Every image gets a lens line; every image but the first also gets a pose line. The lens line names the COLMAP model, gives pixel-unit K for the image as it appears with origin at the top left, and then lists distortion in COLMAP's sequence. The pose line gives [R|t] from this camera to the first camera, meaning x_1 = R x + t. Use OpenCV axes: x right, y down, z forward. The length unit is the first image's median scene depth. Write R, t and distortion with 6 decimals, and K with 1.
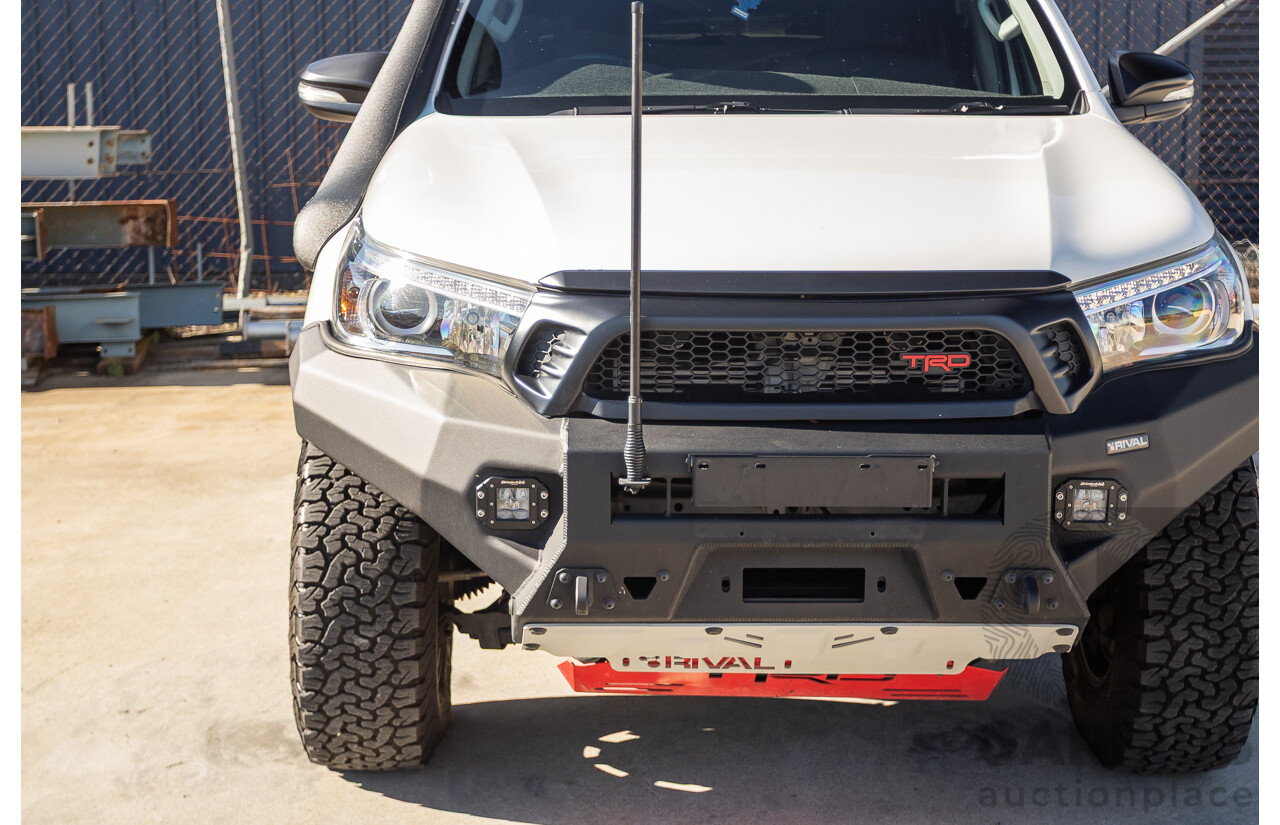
lens RADIAL K [[2124.7, 0, 631.1], [0, 2124.7, 408.8], [0, 0, 1]] dist [-0.005824, 0.000000]
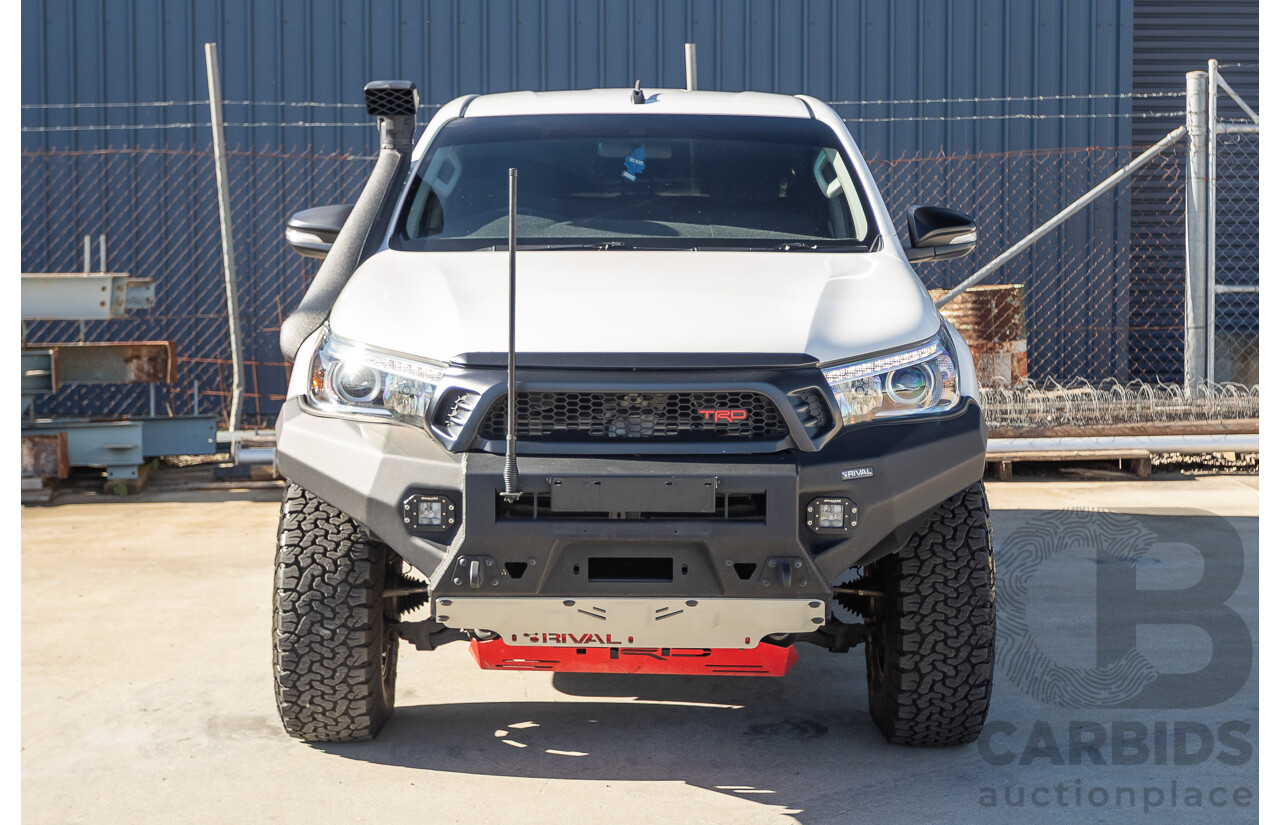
lens RADIAL K [[2301.4, 0, 638.8], [0, 2301.4, 420.8], [0, 0, 1]] dist [-0.007492, 0.000000]
pose [[0.999988, 0.003420, -0.003518, 0.078210], [-0.003683, 0.996951, -0.077939, 0.088278], [0.003240, 0.077951, 0.996952, -0.475943]]
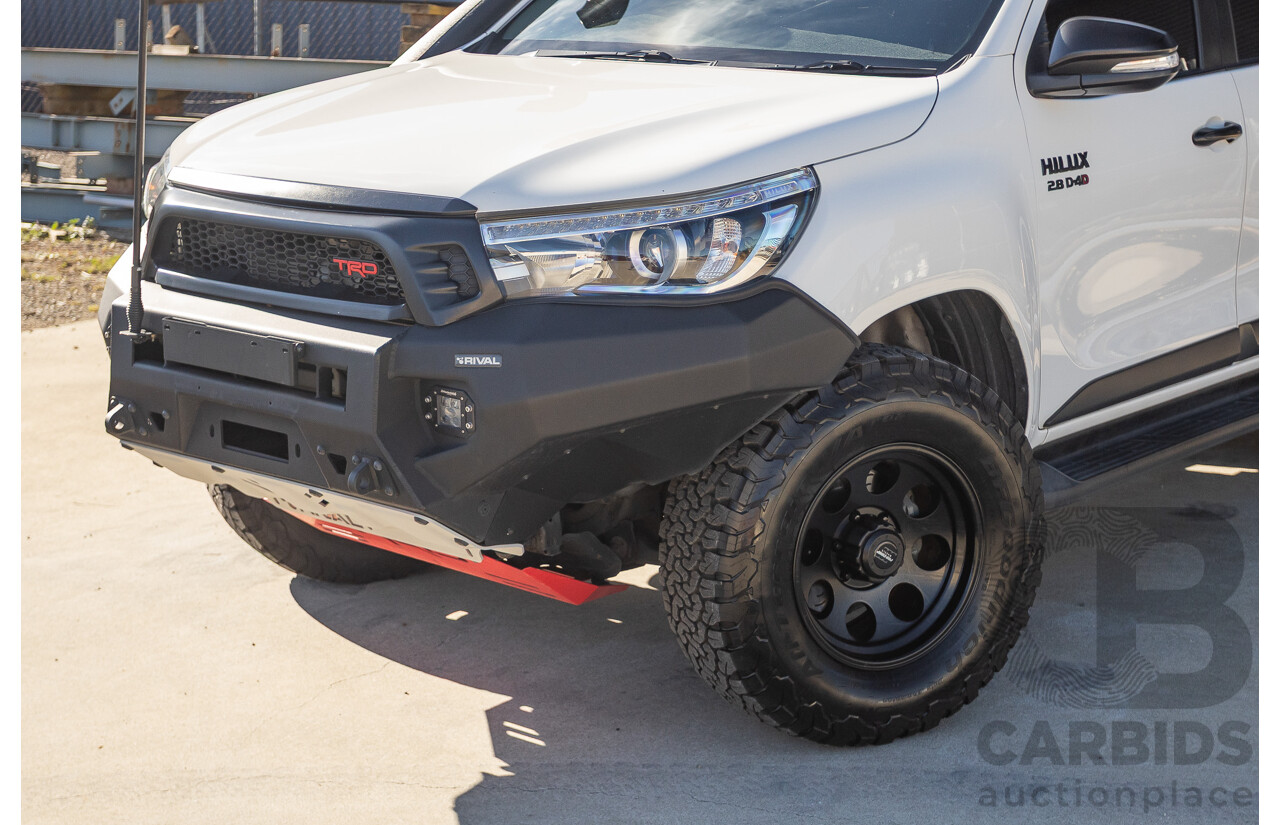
lens RADIAL K [[2124.7, 0, 588.7], [0, 2124.7, 395.4], [0, 0, 1]] dist [-0.005824, 0.000000]
pose [[0.750053, 0.130217, -0.648432, 0.852137], [-0.132256, 0.990154, 0.045858, -0.019595], [0.648020, 0.051363, 0.759890, 0.173422]]
